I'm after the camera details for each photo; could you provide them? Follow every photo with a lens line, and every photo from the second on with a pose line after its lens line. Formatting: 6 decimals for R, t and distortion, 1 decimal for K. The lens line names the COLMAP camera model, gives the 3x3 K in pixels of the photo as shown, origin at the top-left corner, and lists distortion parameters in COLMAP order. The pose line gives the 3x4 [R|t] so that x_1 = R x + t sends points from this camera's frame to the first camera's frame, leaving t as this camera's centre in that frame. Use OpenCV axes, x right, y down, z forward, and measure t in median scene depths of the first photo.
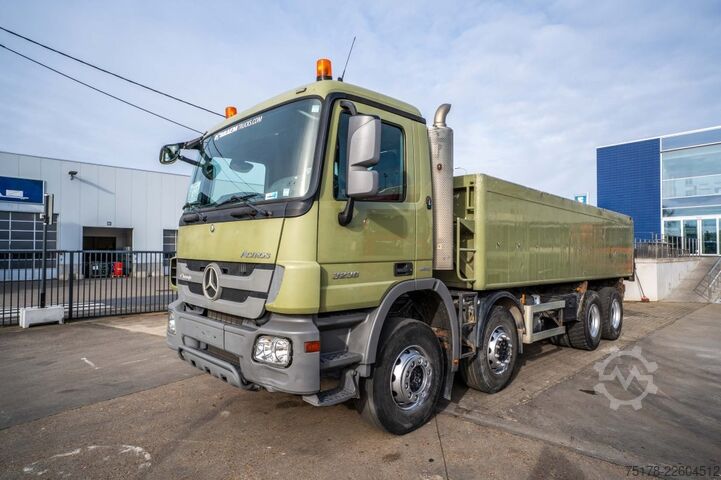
lens RADIAL K [[397.7, 0, 360.5], [0, 397.7, 250.0], [0, 0, 1]] dist [-0.037916, 0.028385]
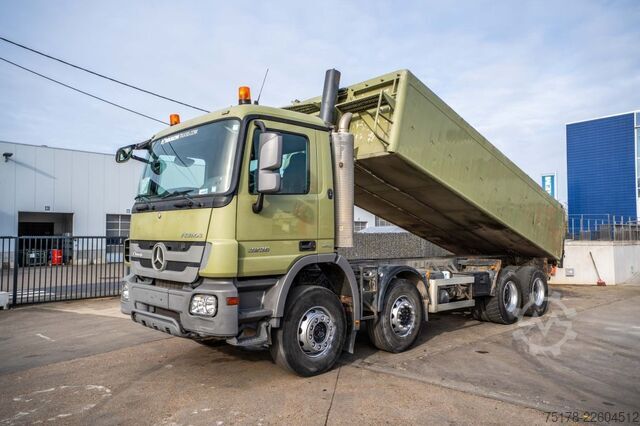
lens RADIAL K [[434.3, 0, 320.5], [0, 434.3, 225.0], [0, 0, 1]] dist [0.011369, 0.007802]
pose [[0.999974, -0.006977, -0.001776, 0.141510], [0.006935, 0.999708, -0.023143, 0.012194], [0.001937, 0.023130, 0.999731, -0.385236]]
